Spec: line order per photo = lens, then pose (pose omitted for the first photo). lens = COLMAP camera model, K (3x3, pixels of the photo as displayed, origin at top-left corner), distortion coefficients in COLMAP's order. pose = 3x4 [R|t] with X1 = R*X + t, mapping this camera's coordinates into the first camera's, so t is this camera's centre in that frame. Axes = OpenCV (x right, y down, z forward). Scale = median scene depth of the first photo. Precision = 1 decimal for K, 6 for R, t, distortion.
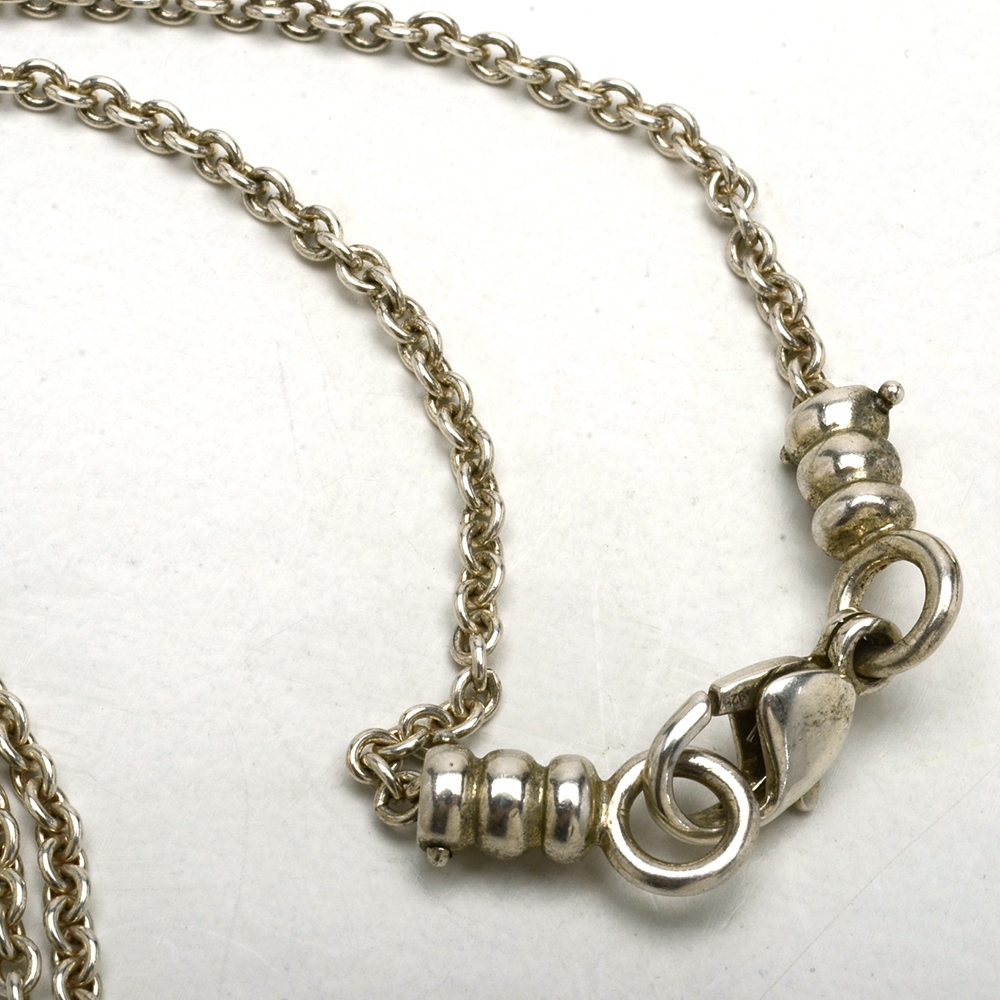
lens RADIAL K [[4380.5, 0, 504.9], [0, 4380.5, 499.6], [0, 0, 1]] dist [-0.003120, 0.000000]
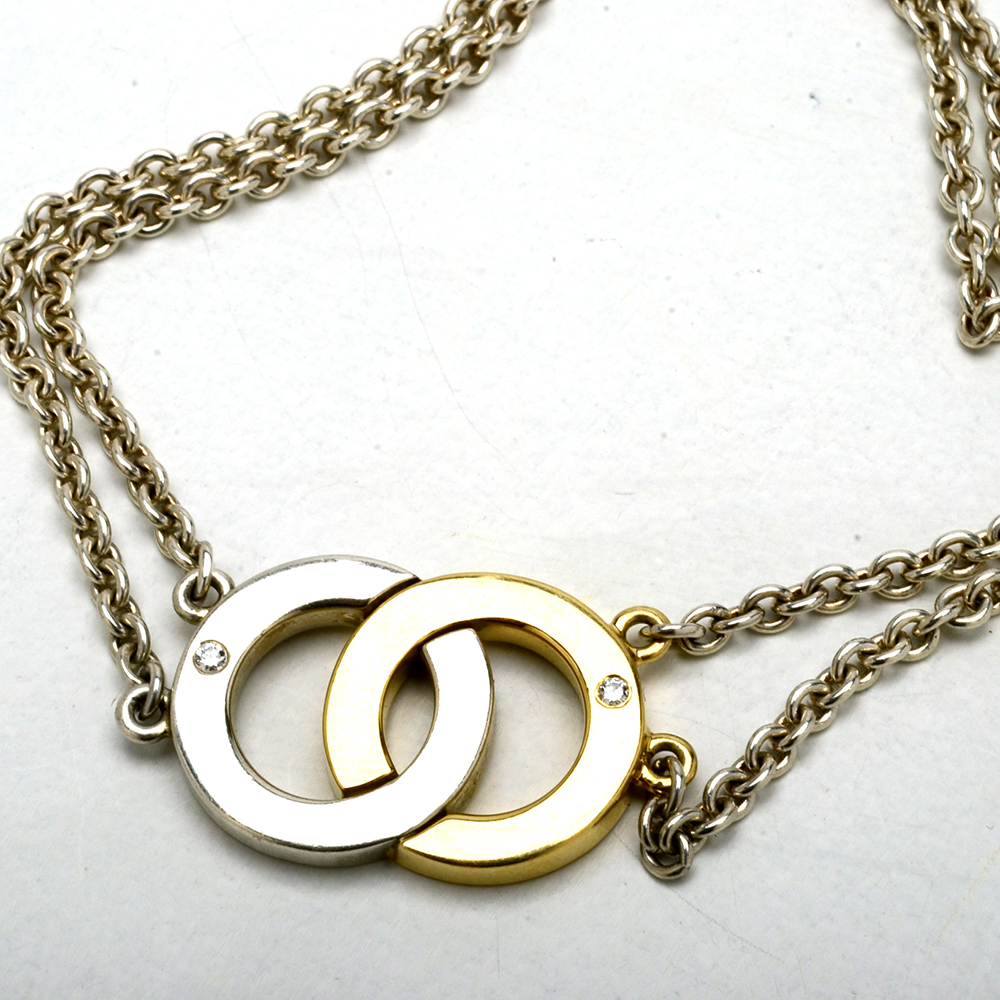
lens RADIAL K [[4380.5, 0, 498.6], [0, 4380.5, 500.4], [0, 0, 1]] dist [-0.003120, 0.000000]
pose [[0.989172, 0.044862, -0.139735, -0.065766], [-0.046421, 0.998891, -0.007920, 0.203106], [0.139225, 0.014320, 0.990157, -0.187766]]
